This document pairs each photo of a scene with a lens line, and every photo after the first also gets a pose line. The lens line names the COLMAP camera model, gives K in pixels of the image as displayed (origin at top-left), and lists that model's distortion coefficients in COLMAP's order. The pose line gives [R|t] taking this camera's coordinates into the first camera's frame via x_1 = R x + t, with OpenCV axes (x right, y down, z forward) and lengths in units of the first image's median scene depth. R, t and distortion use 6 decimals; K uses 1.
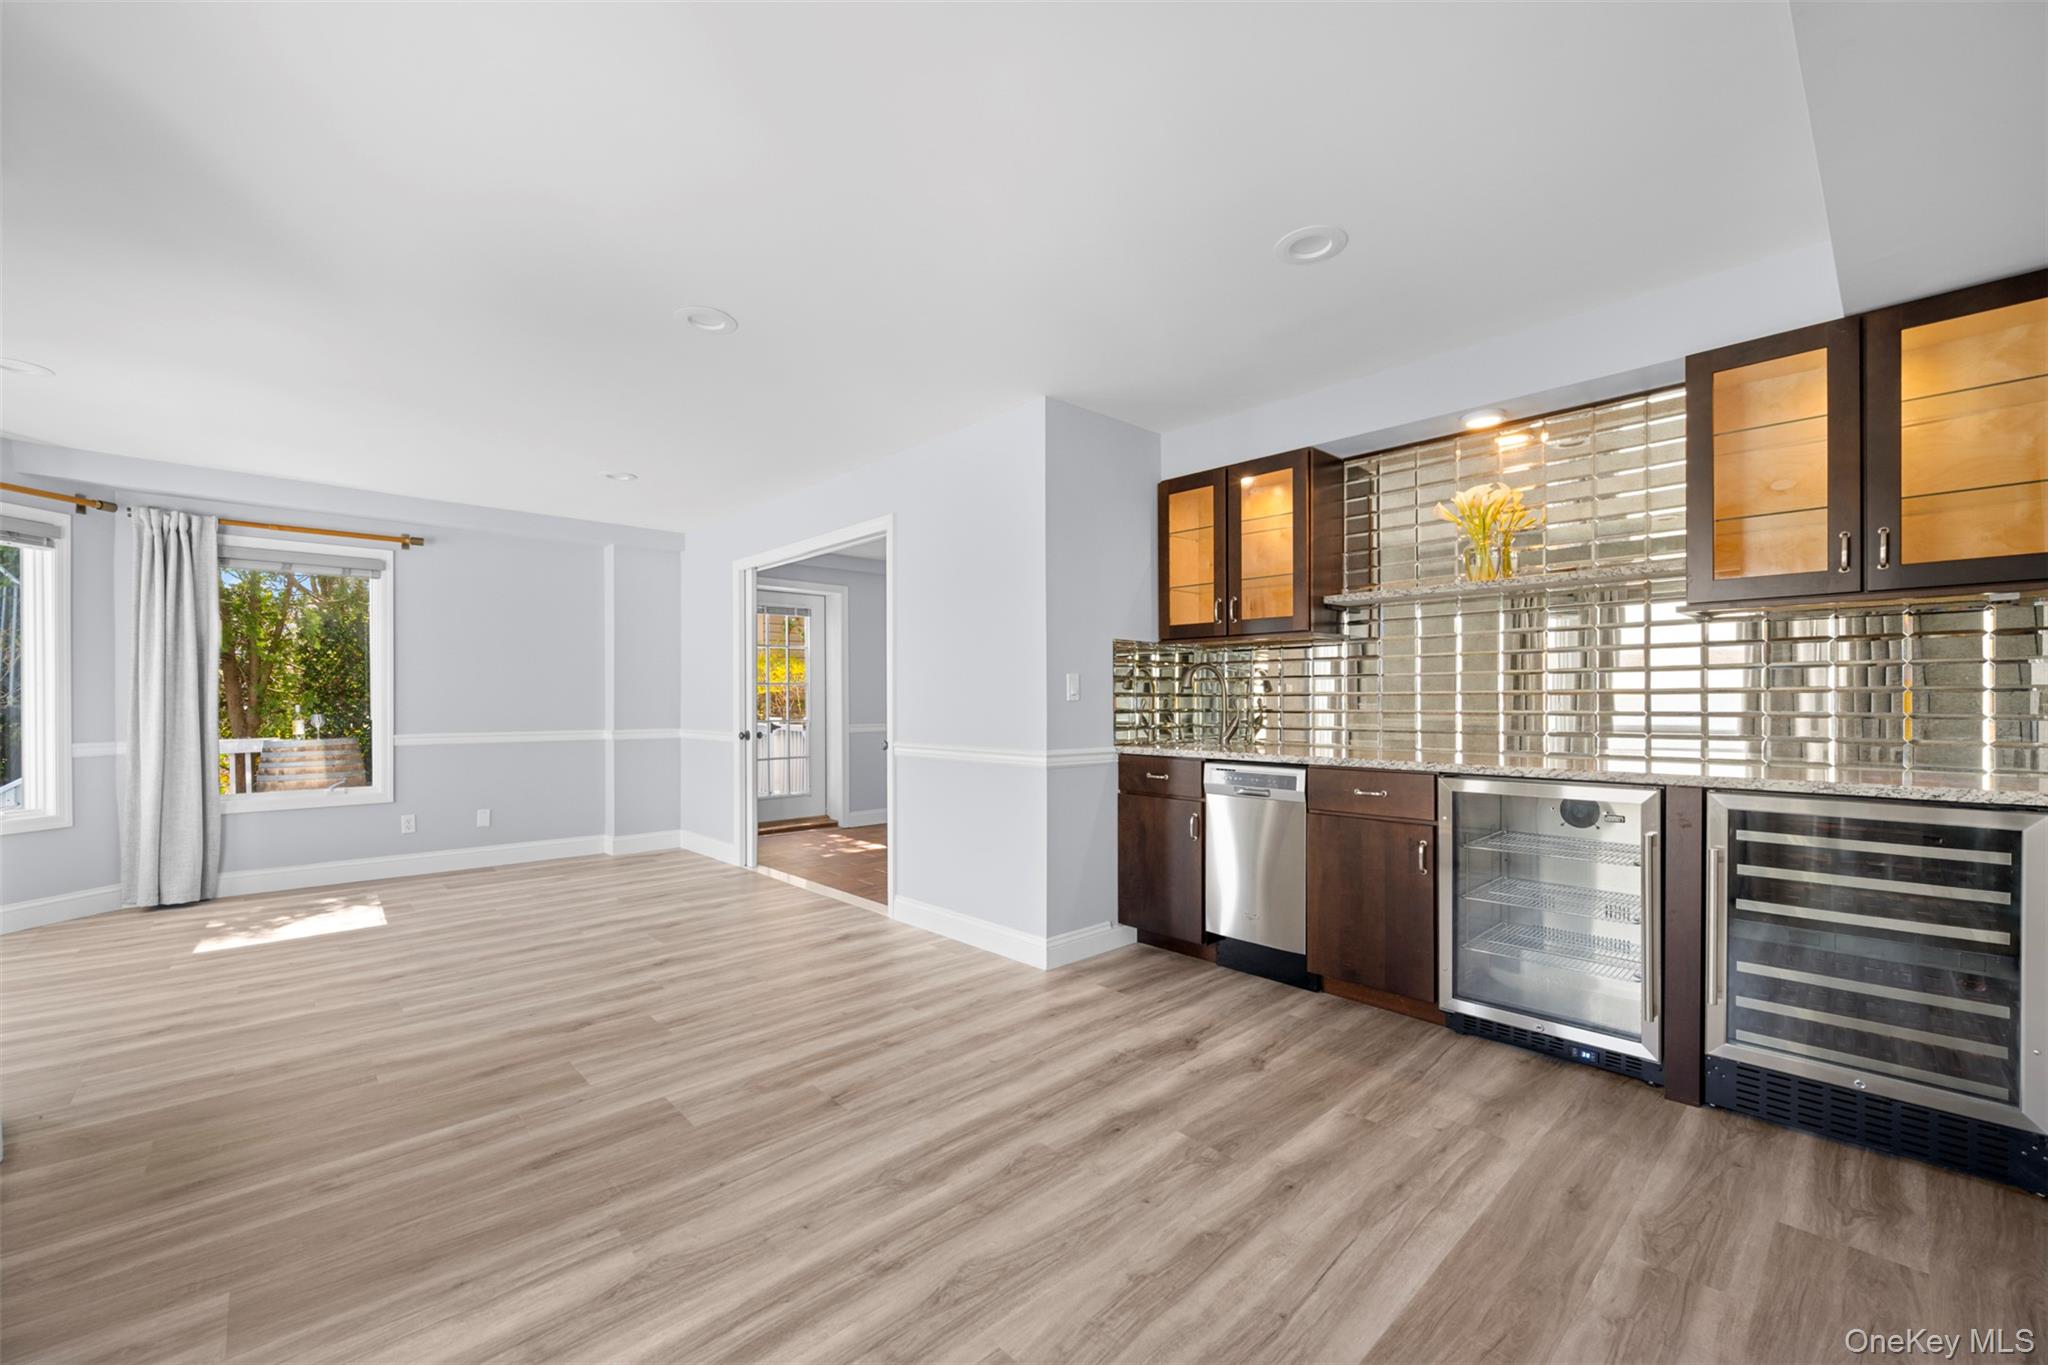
lens RADIAL K [[829.7, 0, 1026.3], [0, 829.7, 697.2], [0, 0, 1]] dist [-0.002103, -0.000181]
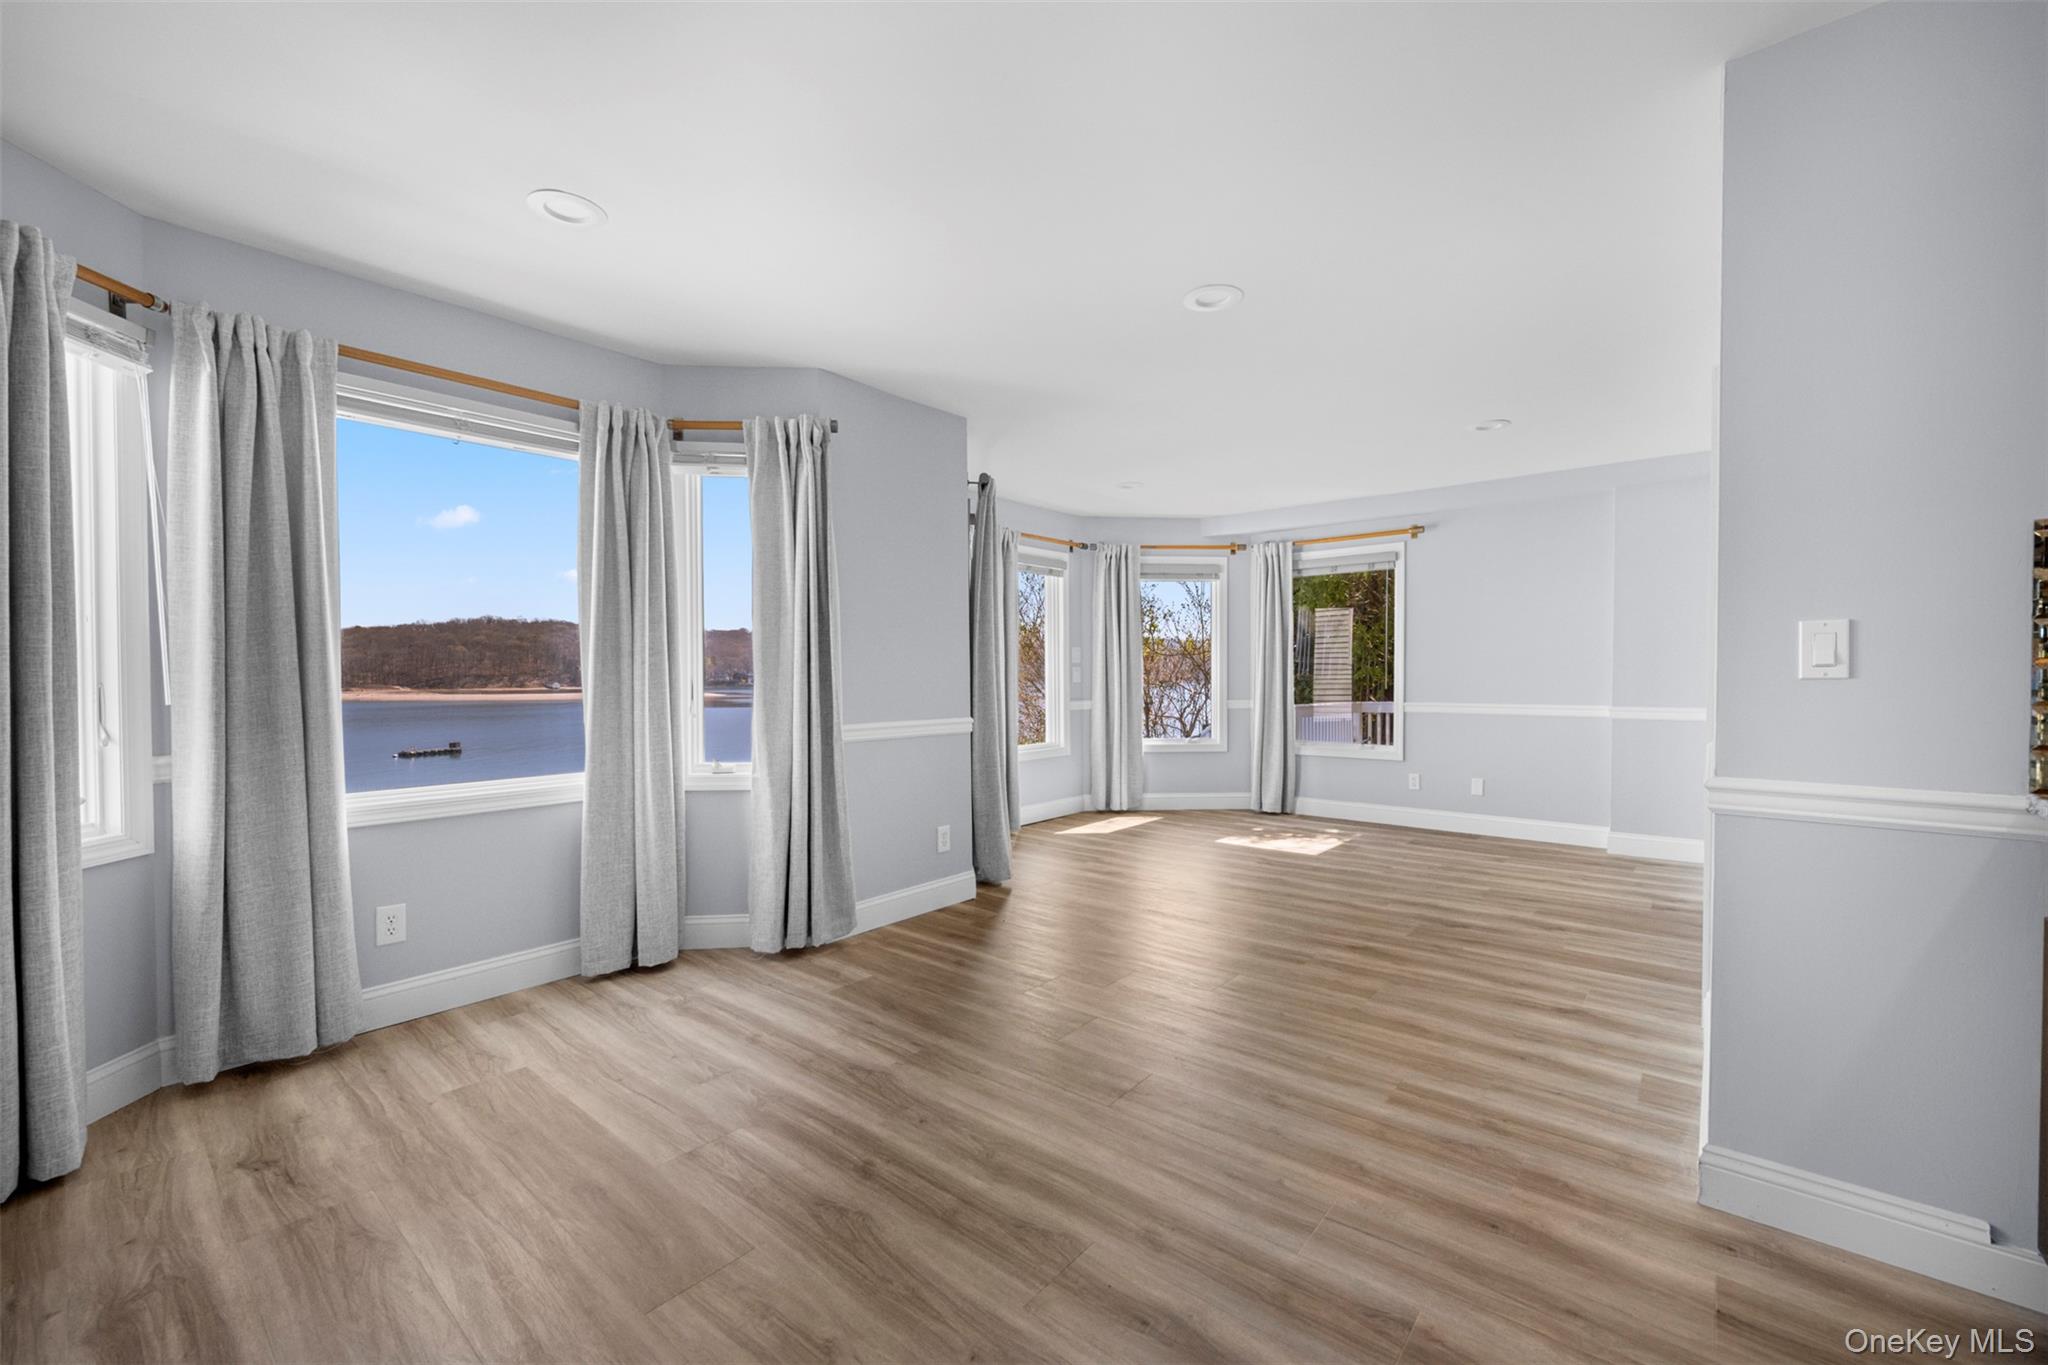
lens RADIAL K [[829.7, 0, 1026.0], [0, 829.7, 680.1], [0, 0, 1]] dist [-0.002103, -0.000181]
pose [[0.110101, 0.009343, -0.993877, 0.443435], [0.009145, 0.999904, 0.010413, -0.002802], [0.993878, -0.010236, 0.110005, 0.488574]]
